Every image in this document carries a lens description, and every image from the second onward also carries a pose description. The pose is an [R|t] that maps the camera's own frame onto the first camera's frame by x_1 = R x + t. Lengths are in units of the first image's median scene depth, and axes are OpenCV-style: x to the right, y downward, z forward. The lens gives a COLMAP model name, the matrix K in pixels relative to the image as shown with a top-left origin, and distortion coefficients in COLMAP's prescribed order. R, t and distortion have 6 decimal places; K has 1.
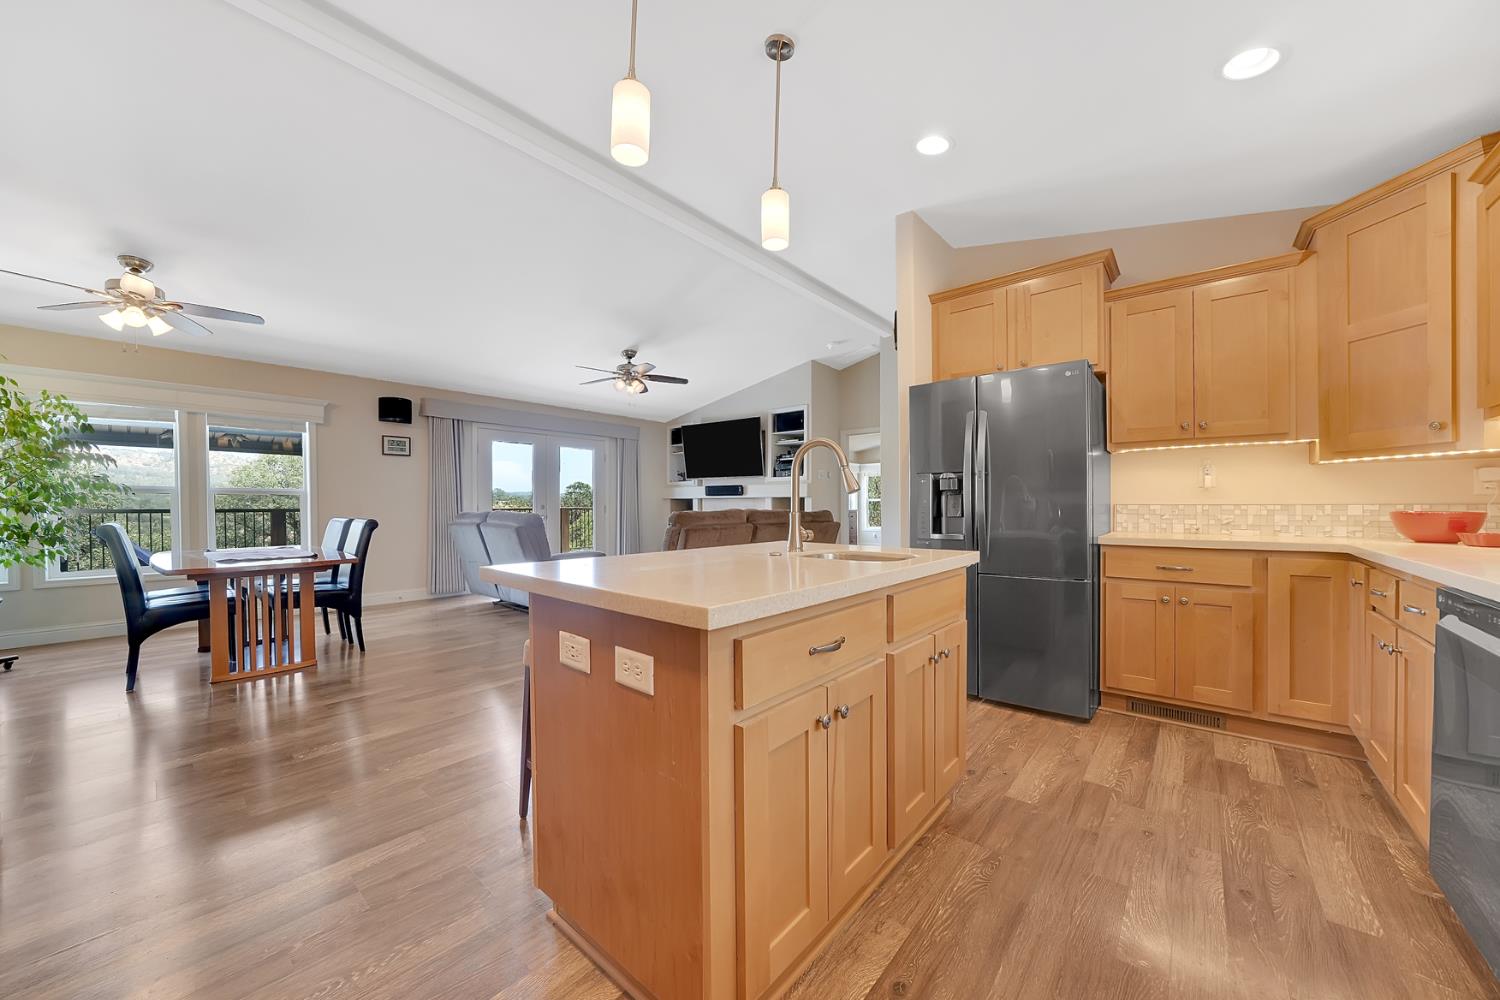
lens RADIAL K [[527.9, 0, 749.9], [0, 527.9, 510.8], [0, 0, 1]] dist [-0.022546, 0.001667]
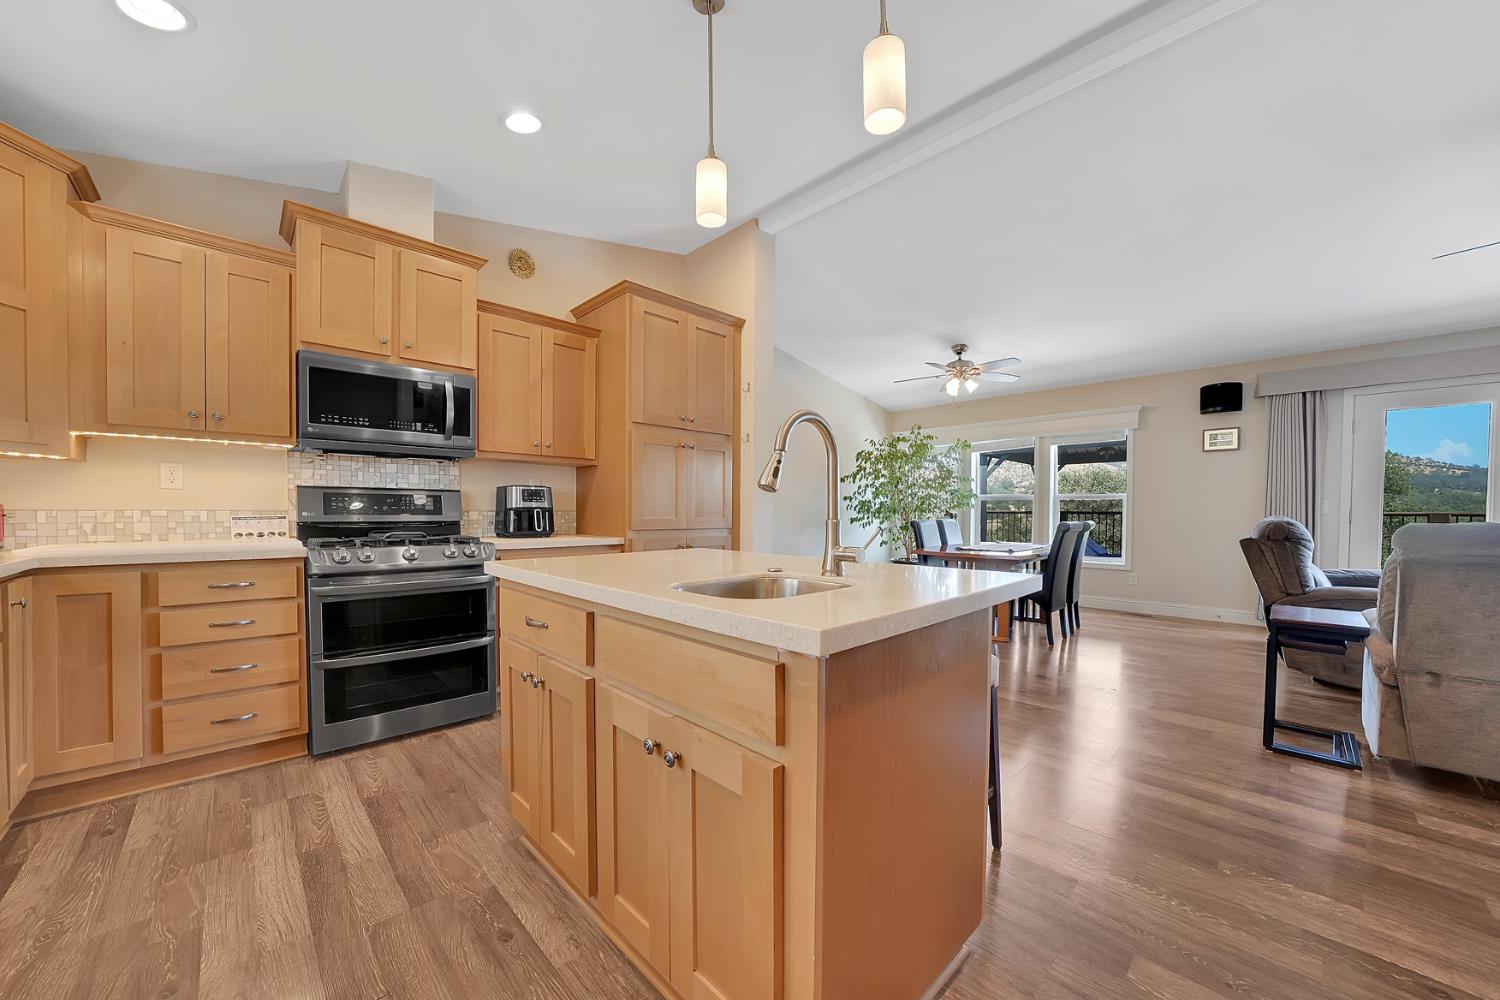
lens RADIAL K [[551.9, 0, 749.9], [0, 551.9, 519.4], [0, 0, 1]] dist [-0.019678, 0.001568]
pose [[-0.090721, 0.020818, -0.995659, 0.618502], [-0.012073, 0.999685, 0.022002, -0.011631], [0.995803, 0.014016, -0.090441, 0.713909]]
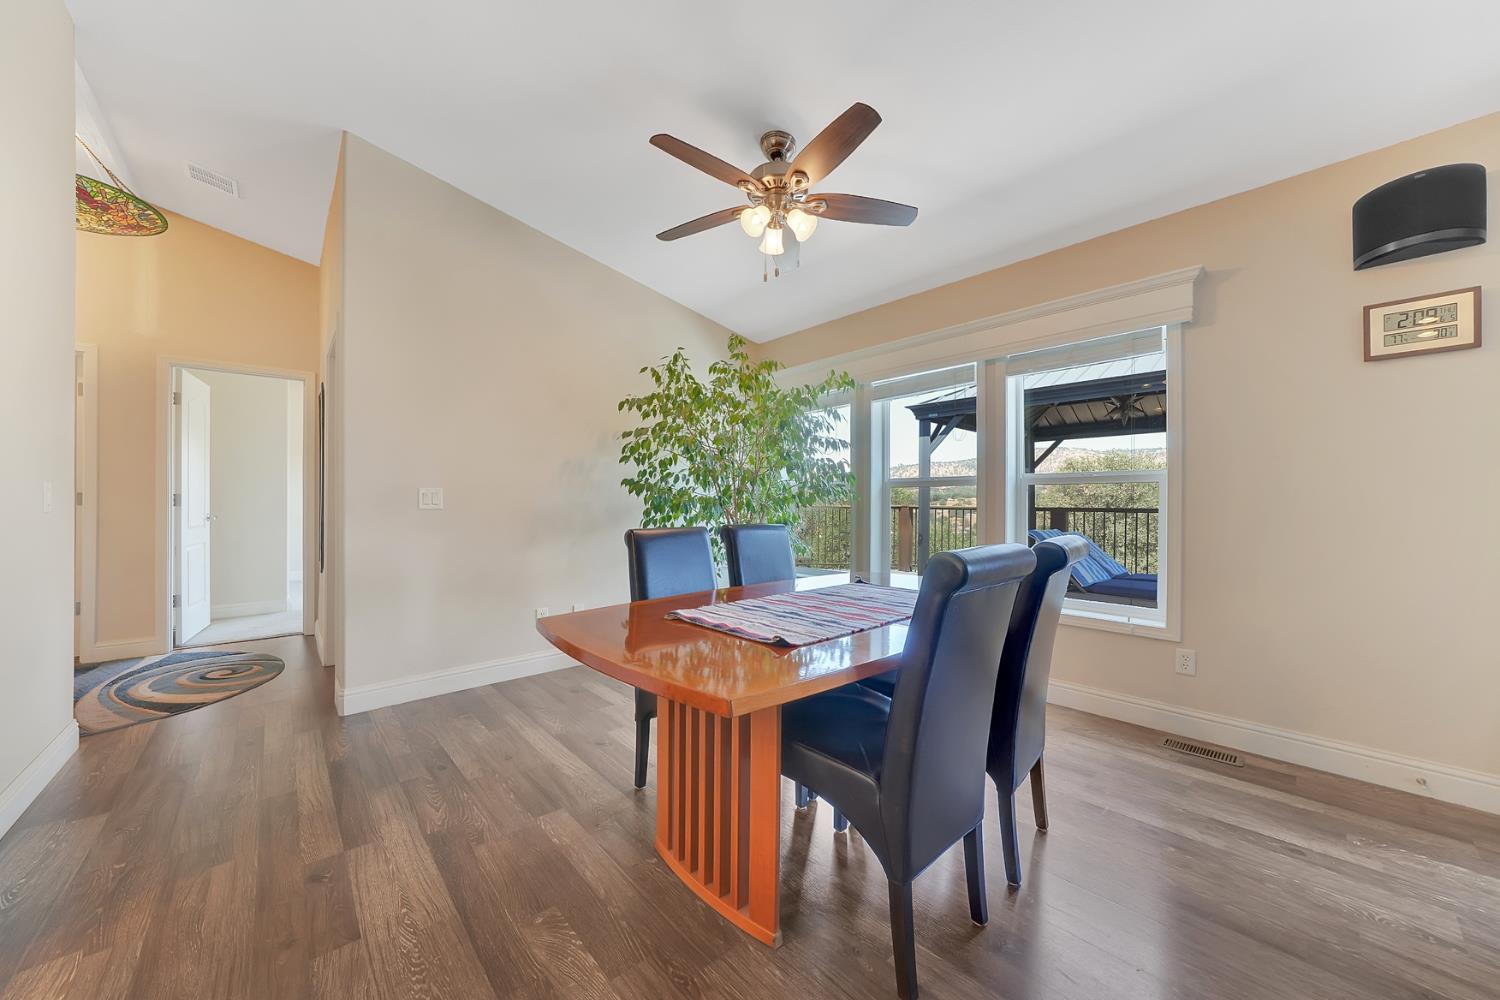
lens RADIAL K [[527.9, 0, 750.5], [0, 527.9, 500.4], [0, 0, 1]] dist [-0.022546, 0.001667]
pose [[-0.138342, -0.003043, -0.990380, -0.667232], [-0.014915, 0.999888, -0.000988, -0.016723], [0.990272, 0.014635, -0.138372, 1.403161]]
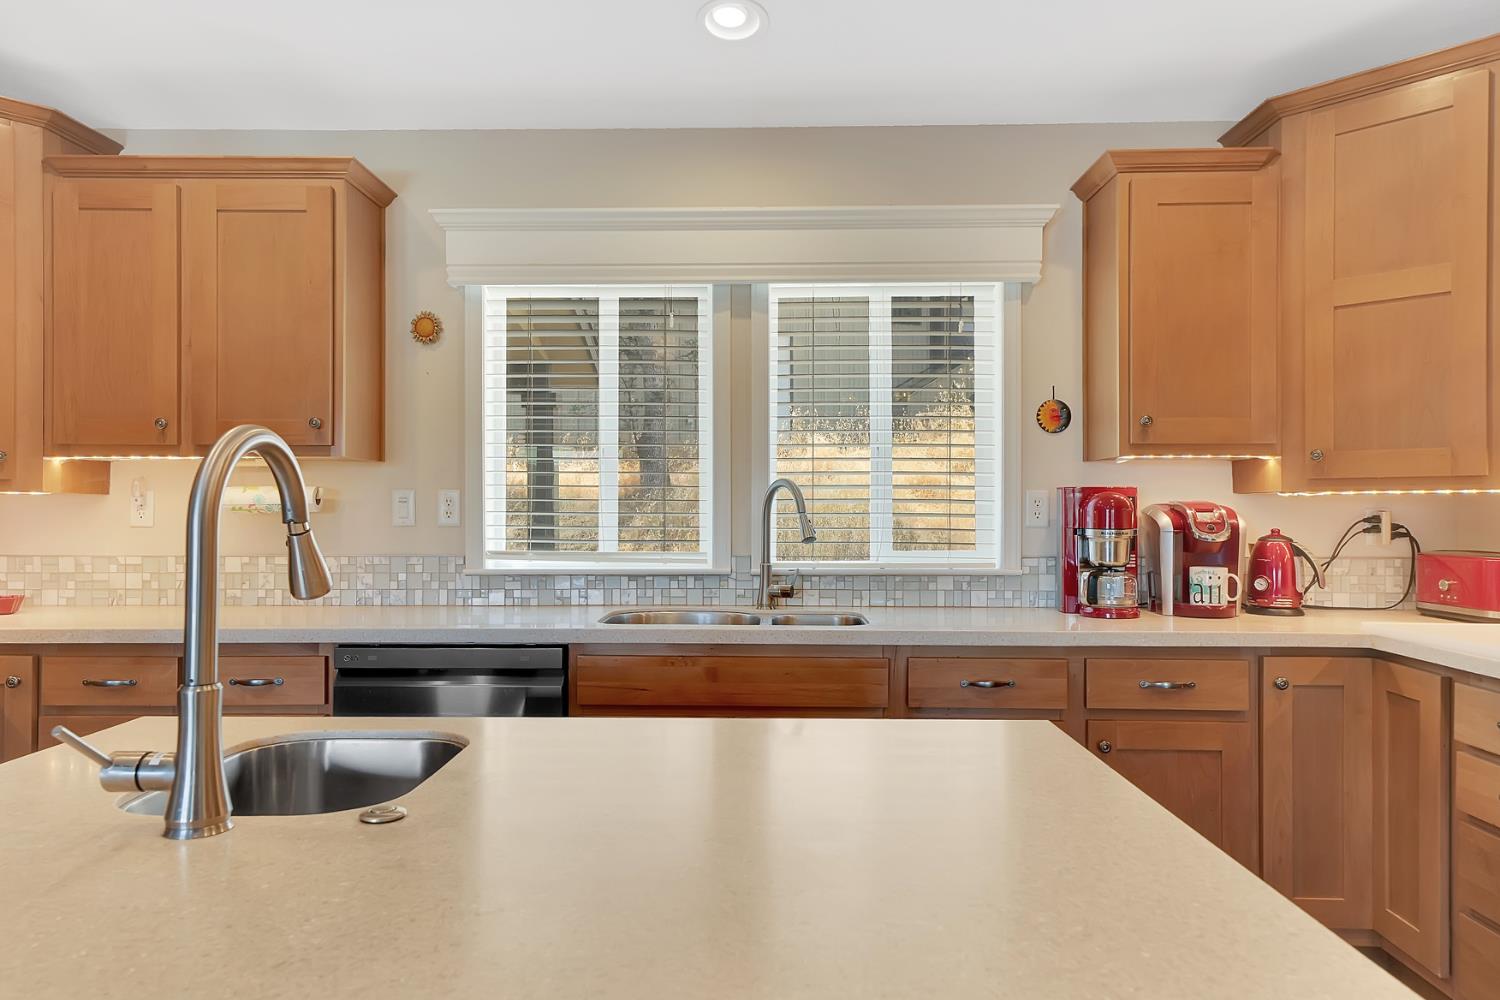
lens RADIAL K [[970.9, 0, 744.4], [0, 970.9, 508.1], [0, 0, 1]] dist [0.035884, 0.000222]
pose [[-0.622939, 0.005116, 0.782253, -0.349511], [0.008173, 0.999967, -0.000032, -0.062564], [-0.782227, 0.006374, -0.622960, 0.804213]]
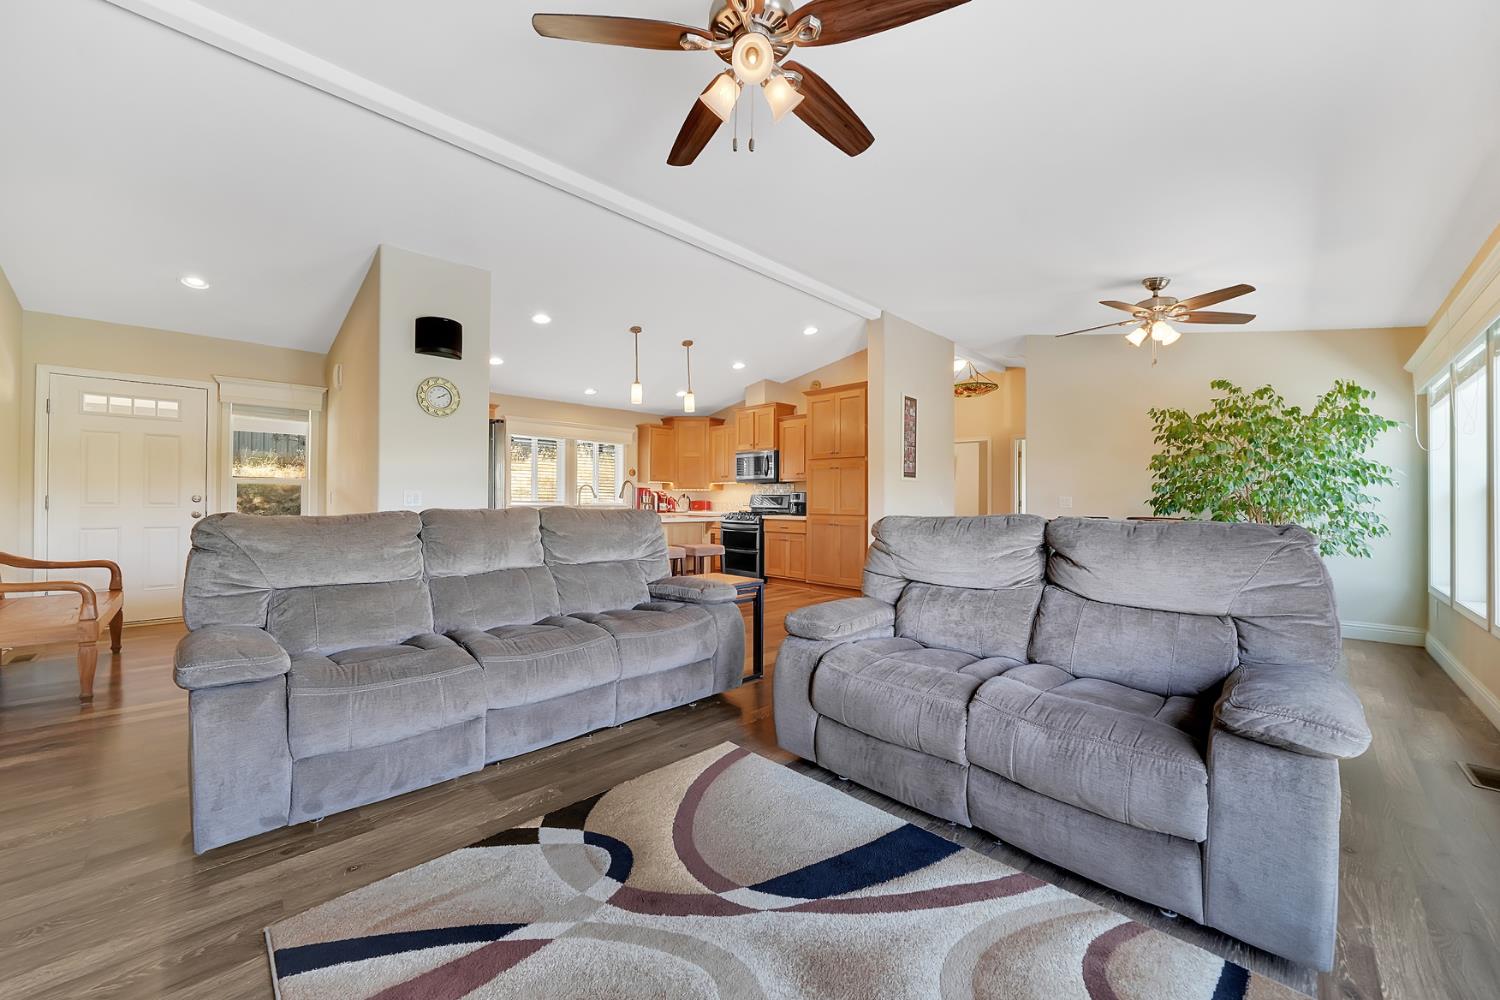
lens RADIAL K [[551.9, 0, 733.4], [0, 551.9, 501.6], [0, 0, 1]] dist [-0.019678, 0.001568]
pose [[-0.994888, -0.003313, 0.100931, -0.561545], [-0.002538, 0.999966, 0.007805, -0.028667], [-0.100953, 0.007509, -0.994863, 2.925384]]
